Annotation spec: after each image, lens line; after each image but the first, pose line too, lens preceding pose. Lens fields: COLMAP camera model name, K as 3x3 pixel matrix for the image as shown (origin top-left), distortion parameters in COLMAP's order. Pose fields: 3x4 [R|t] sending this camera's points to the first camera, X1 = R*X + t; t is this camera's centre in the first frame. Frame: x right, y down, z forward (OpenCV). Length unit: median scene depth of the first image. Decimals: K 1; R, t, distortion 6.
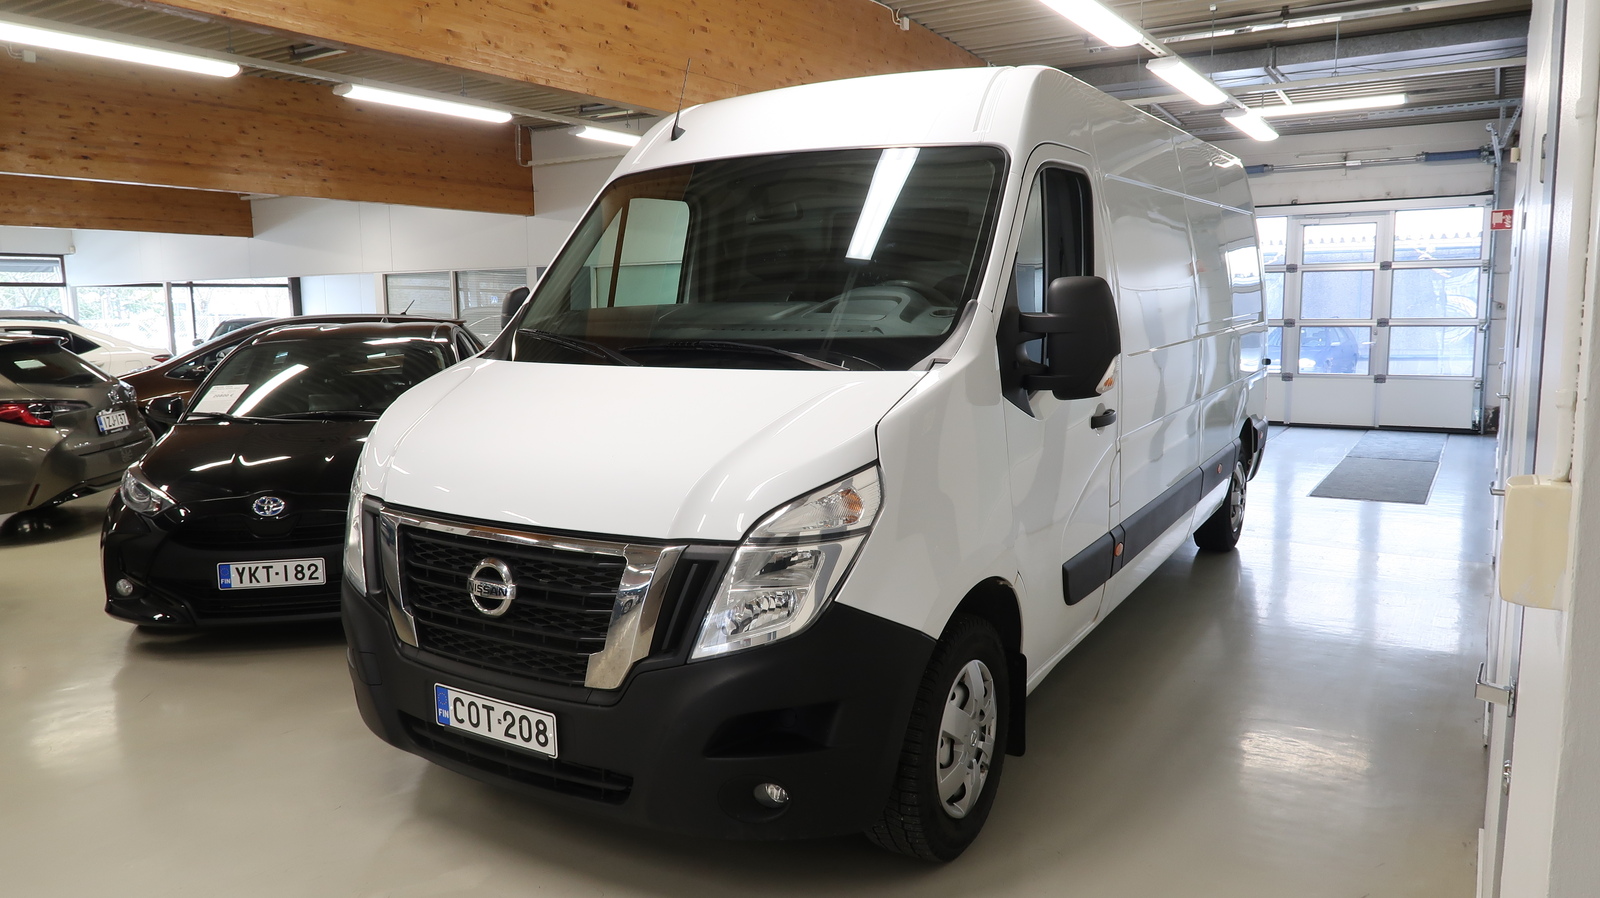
lens RADIAL K [[1093.1, 0, 802.1], [0, 1093.1, 454.9], [0, 0, 1]] dist [-0.027996, 0.001846]
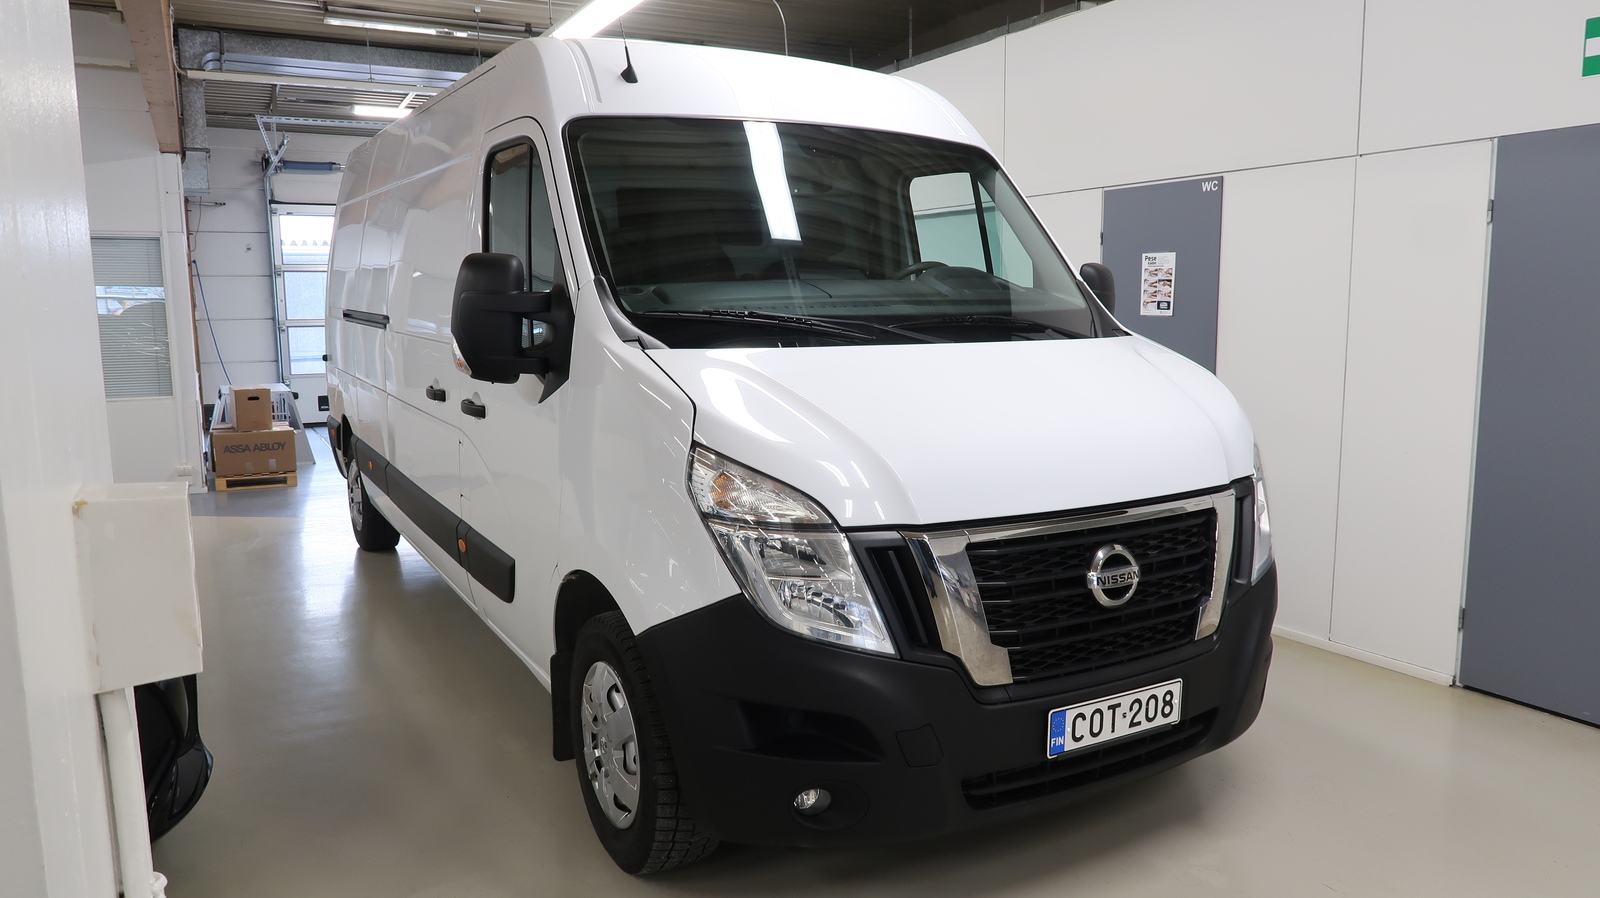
lens RADIAL K [[1093.1, 0, 788.1], [0, 1093.1, 456.8], [0, 0, 1]] dist [-0.027996, 0.001846]
pose [[0.494208, -0.121096, 0.860868, -1.194116], [0.125578, 0.989809, 0.067142, -0.074420], [-0.860226, 0.074924, 0.504379, 0.755567]]
